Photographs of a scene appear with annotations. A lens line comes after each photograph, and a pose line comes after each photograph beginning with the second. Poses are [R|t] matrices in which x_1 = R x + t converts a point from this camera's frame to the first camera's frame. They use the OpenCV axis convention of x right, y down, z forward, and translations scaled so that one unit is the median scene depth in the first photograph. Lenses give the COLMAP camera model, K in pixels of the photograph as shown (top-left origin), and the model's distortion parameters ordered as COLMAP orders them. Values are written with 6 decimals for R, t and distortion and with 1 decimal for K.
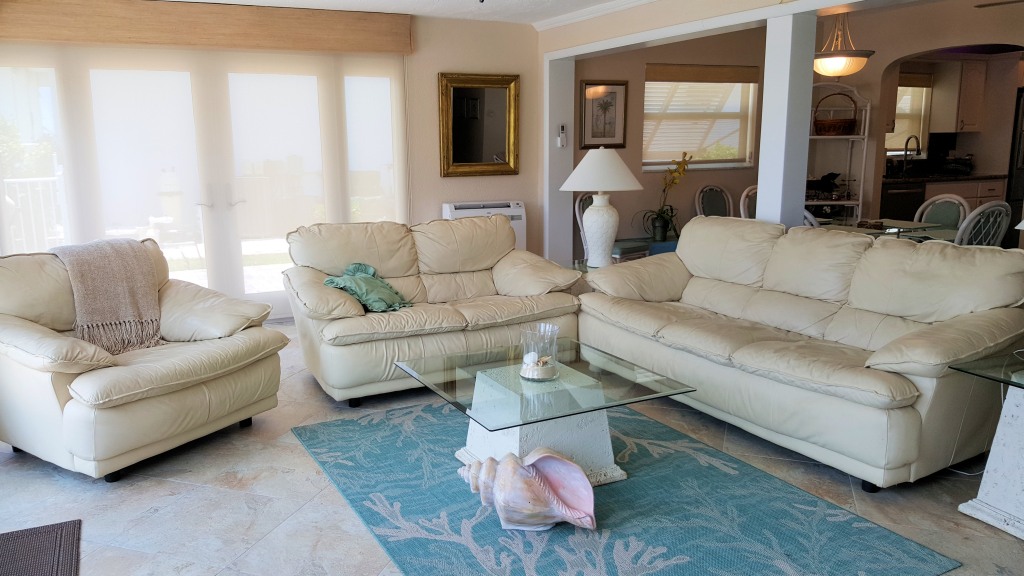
lens RADIAL K [[768.2, 0, 493.6], [0, 768.2, 286.7], [0, 0, 1]] dist [0.091164, -0.167416]
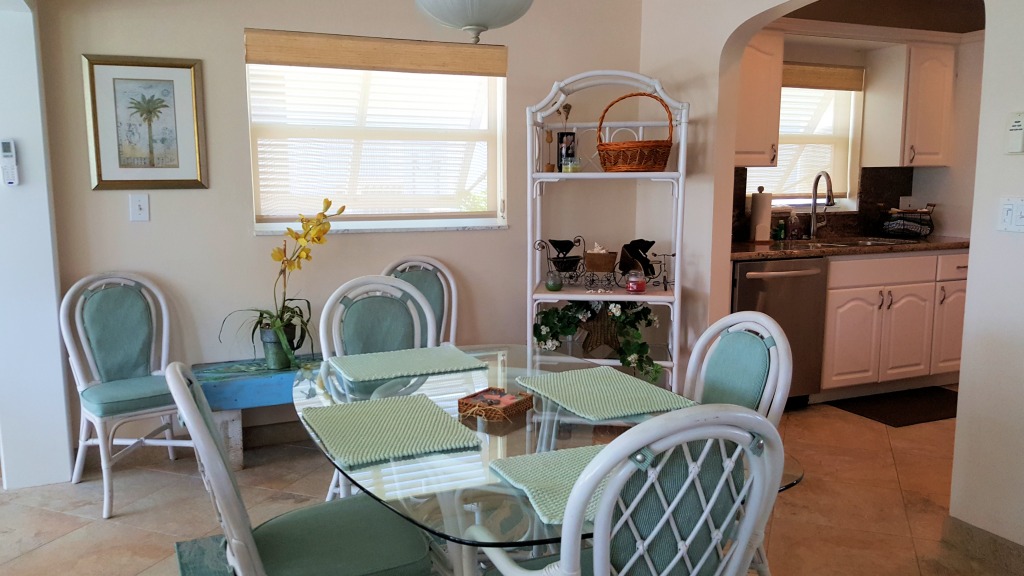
lens RADIAL K [[815.9, 0, 497.8], [0, 815.9, 275.1], [0, 0, 1]] dist [0.214399, -0.463335]
pose [[0.999360, 0.014216, -0.032827, 0.365418], [-0.016236, 0.997936, -0.062123, -0.086565], [0.031877, 0.062616, 0.997529, 0.433967]]
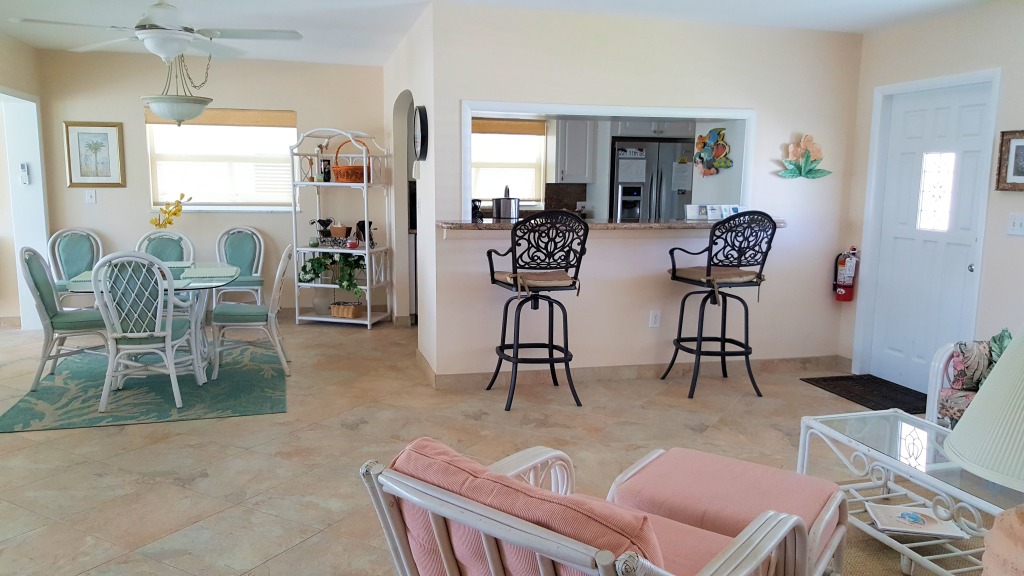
lens RADIAL K [[768.2, 0, 493.6], [0, 768.2, 286.7], [0, 0, 1]] dist [0.091164, -0.167416]
pose [[0.981698, 0.048483, -0.184171, 0.802099], [-0.057878, 0.997264, -0.045980, -0.028930], [0.181438, 0.055798, 0.981818, 0.085892]]
